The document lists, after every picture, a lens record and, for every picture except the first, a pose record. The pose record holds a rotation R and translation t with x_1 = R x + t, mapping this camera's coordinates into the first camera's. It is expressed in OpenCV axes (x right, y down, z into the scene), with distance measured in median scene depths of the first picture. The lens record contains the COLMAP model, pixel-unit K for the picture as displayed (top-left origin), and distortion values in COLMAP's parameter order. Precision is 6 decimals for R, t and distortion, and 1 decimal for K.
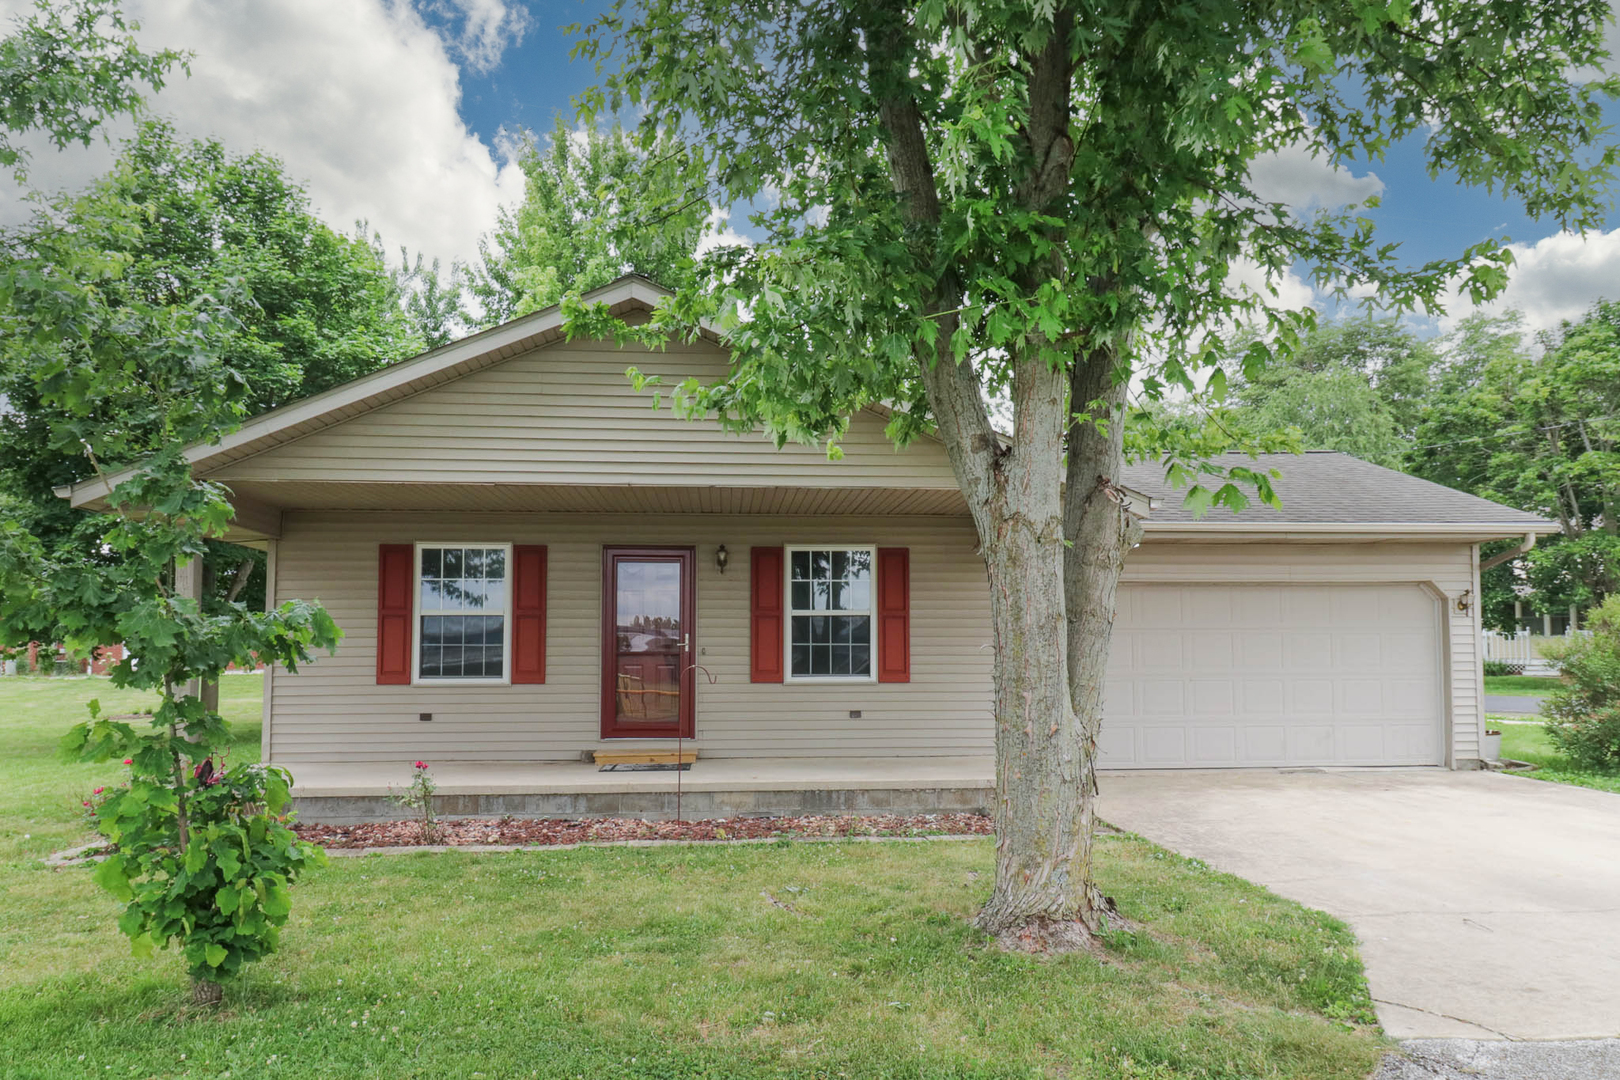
lens RADIAL K [[1062.8, 0, 811.7], [0, 1062.8, 551.8], [0, 0, 1]] dist [0.011022, -0.002745]
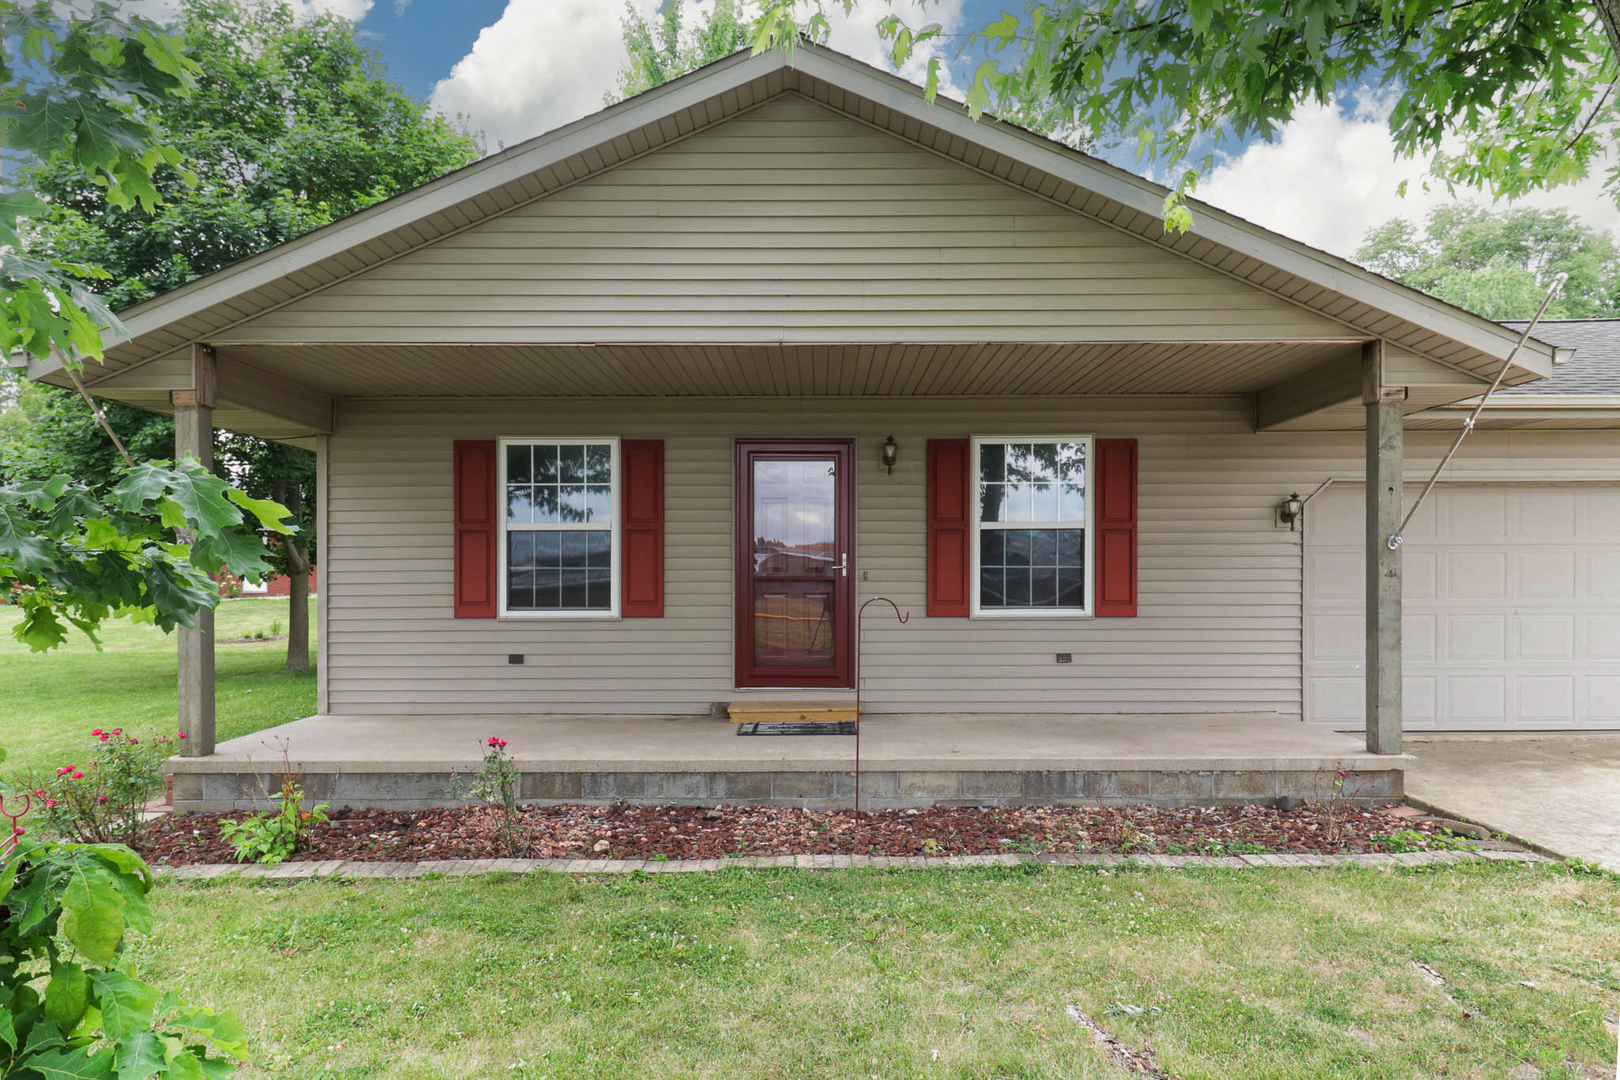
lens RADIAL K [[982.2, 0, 807.2], [0, 982.2, 533.1], [0, 0, 1]] dist [-0.001986, 0.002647]
pose [[0.996388, -0.003997, -0.084825, -0.085710], [0.008447, 0.998602, 0.052173, 0.025862], [0.084498, -0.052701, 0.995029, 0.299228]]
